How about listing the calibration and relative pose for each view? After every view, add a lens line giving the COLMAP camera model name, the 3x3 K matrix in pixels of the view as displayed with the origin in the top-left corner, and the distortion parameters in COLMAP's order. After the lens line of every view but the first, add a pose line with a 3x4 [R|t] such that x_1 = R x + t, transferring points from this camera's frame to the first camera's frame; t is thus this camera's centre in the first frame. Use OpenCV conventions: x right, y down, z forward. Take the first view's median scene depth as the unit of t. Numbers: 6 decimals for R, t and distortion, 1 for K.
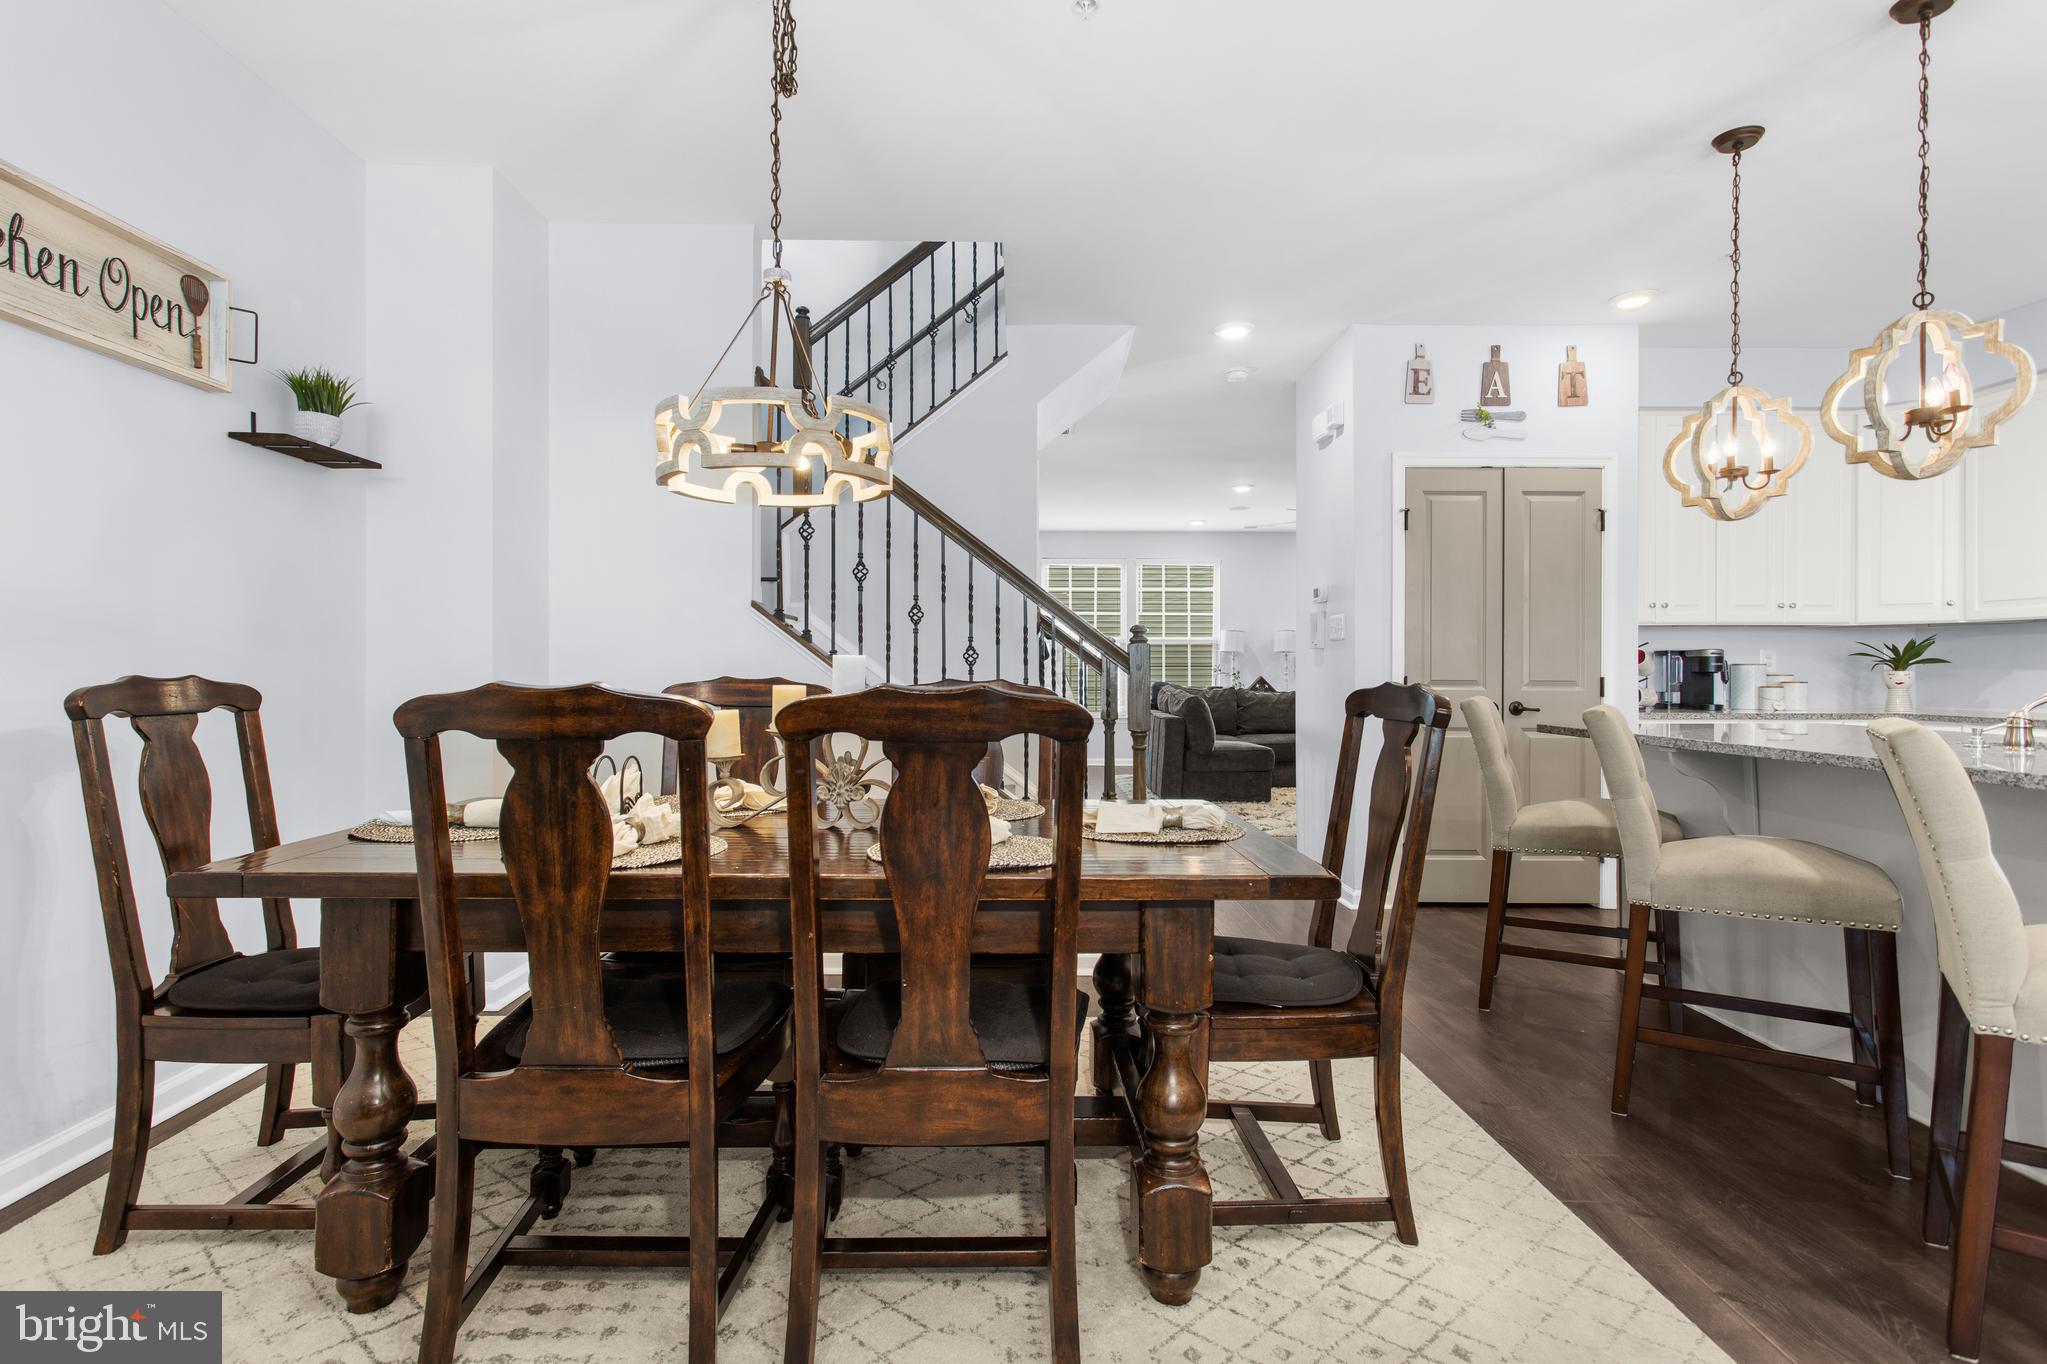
lens RADIAL K [[992.6, 0, 1012.2], [0, 992.6, 672.2], [0, 0, 1]] dist [0.001430, 0.001953]
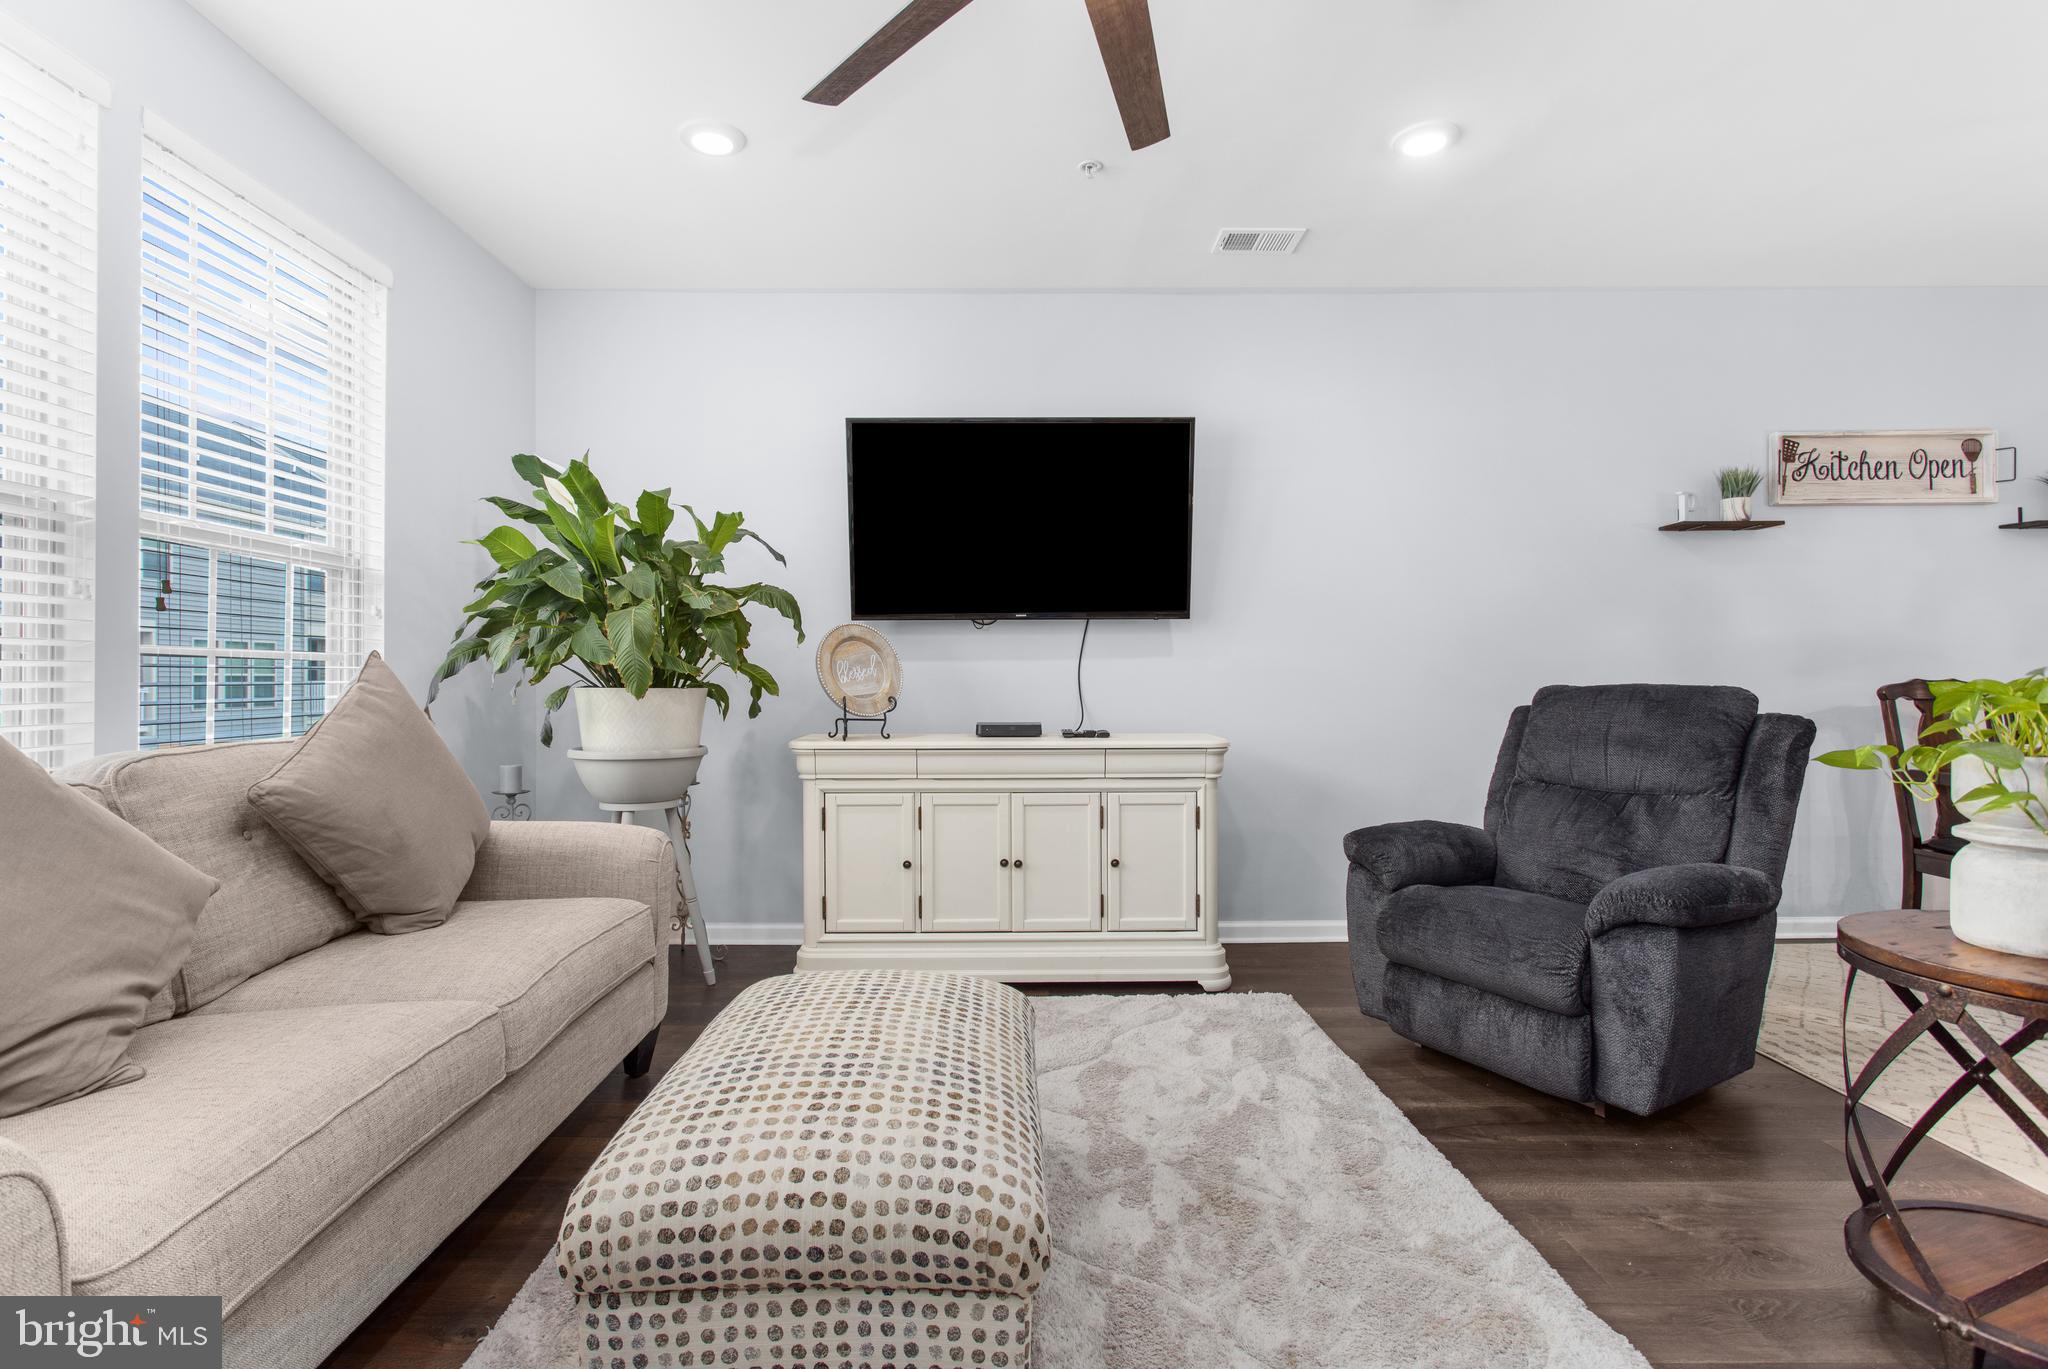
lens RADIAL K [[993.1, 0, 1008.5], [0, 993.1, 676.7], [0, 0, 1]] dist [0.001430, 0.001953]
pose [[-0.002896, -0.003786, -0.999989, 0.680662], [0.003672, 0.999986, -0.003796, 0.000173], [0.999989, -0.003683, -0.002882, -0.486685]]
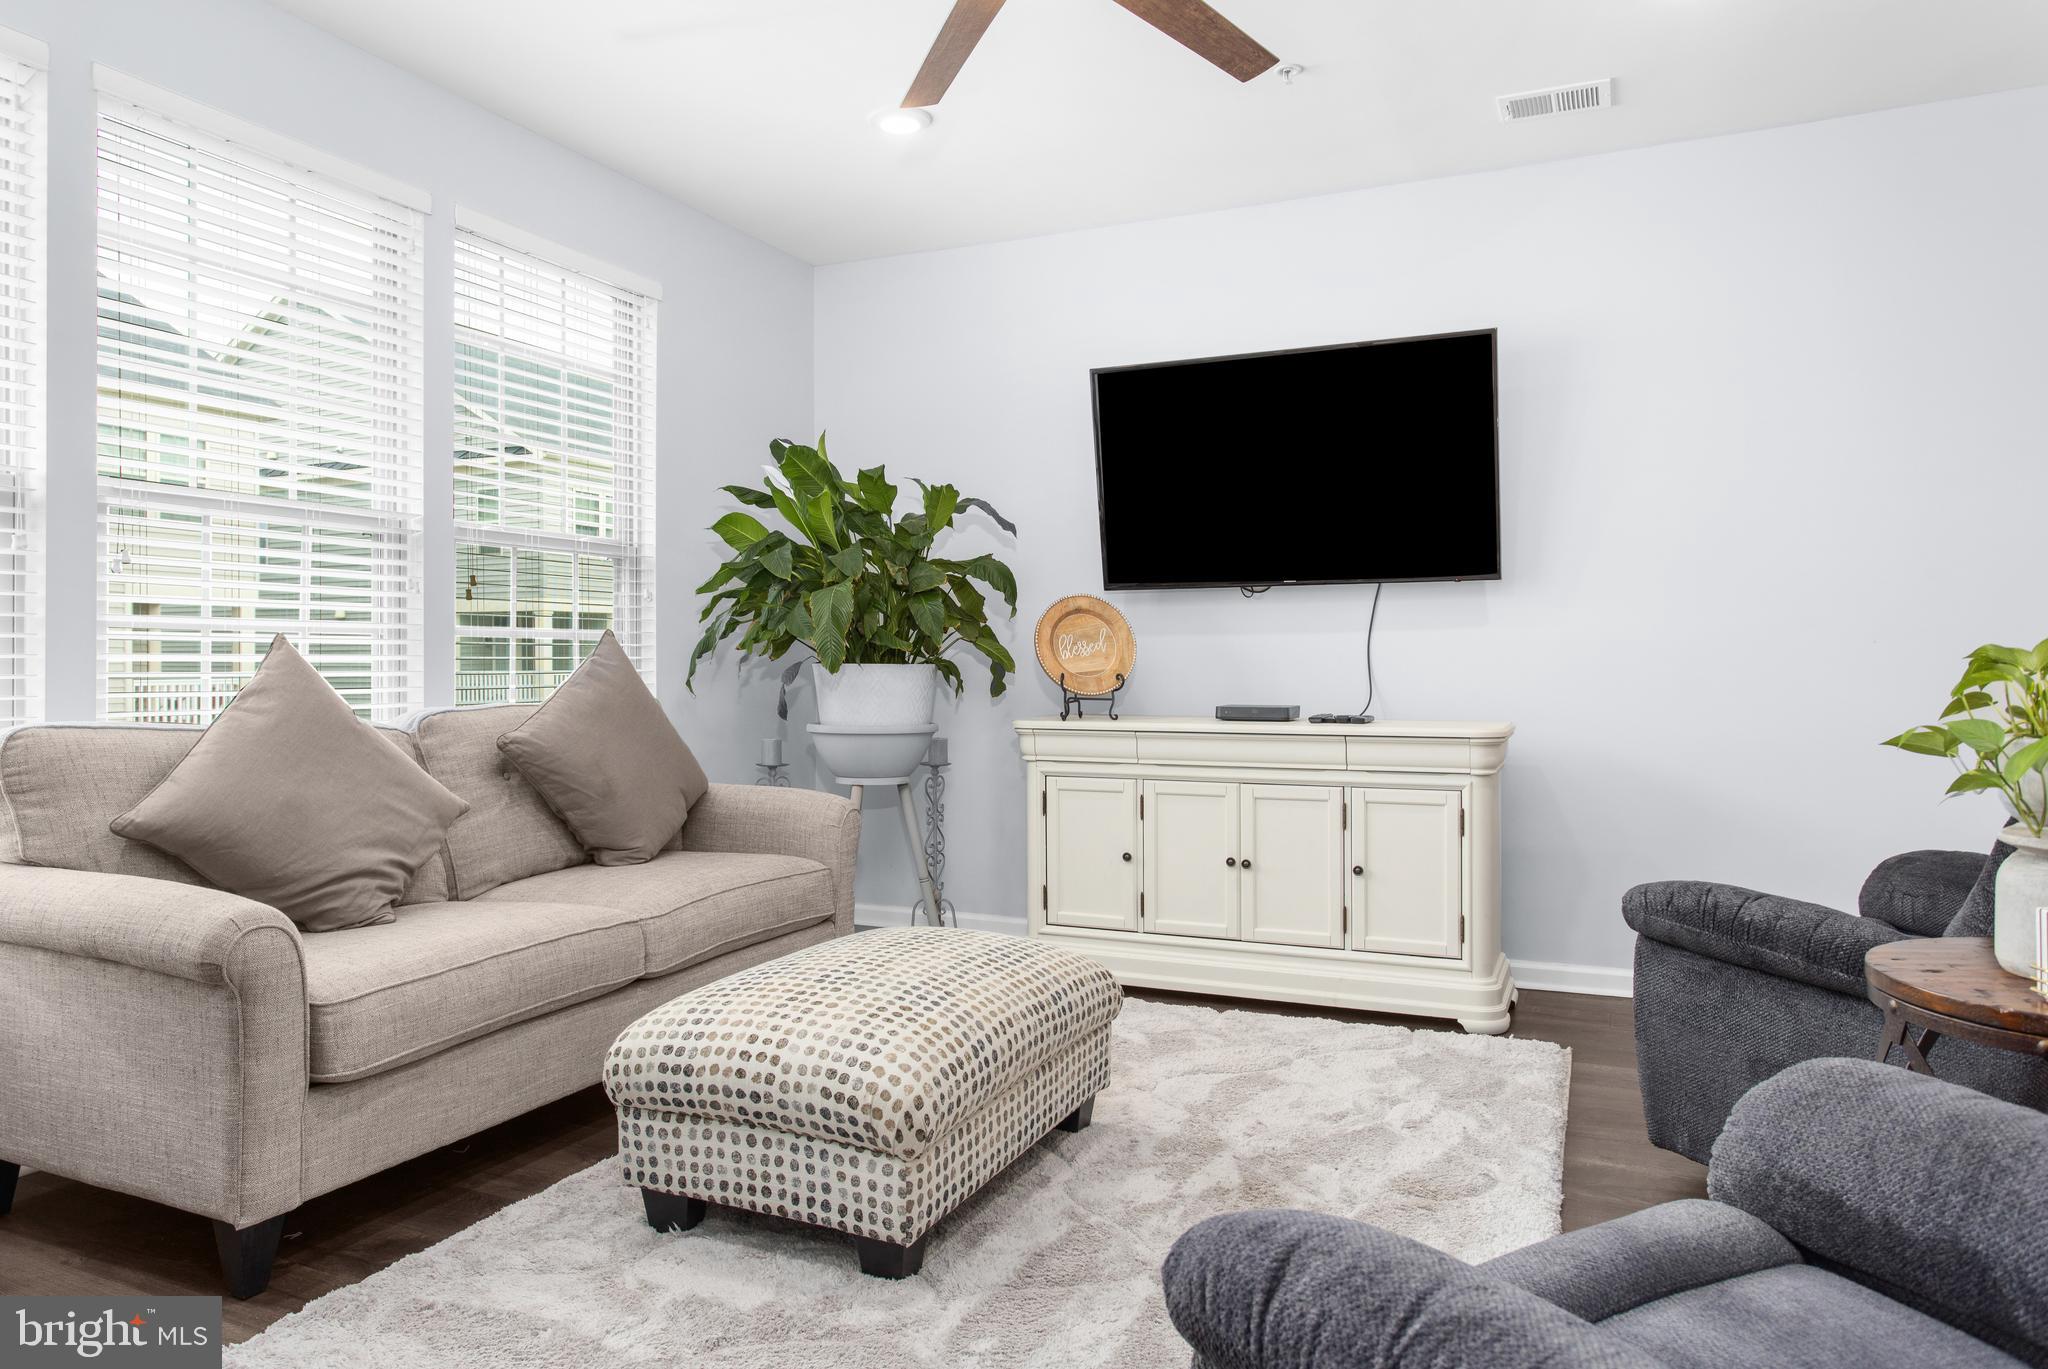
lens RADIAL K [[1339.7, 0, 1011.4], [0, 1339.7, 674.4], [0, 0, 1]] dist [-0.011674, 0.005856]
pose [[-0.429014, 0.006812, -0.903272, 0.863687], [0.002612, 0.999977, 0.006301, 0.009716], [0.903294, 0.000344, -0.429022, -0.113452]]
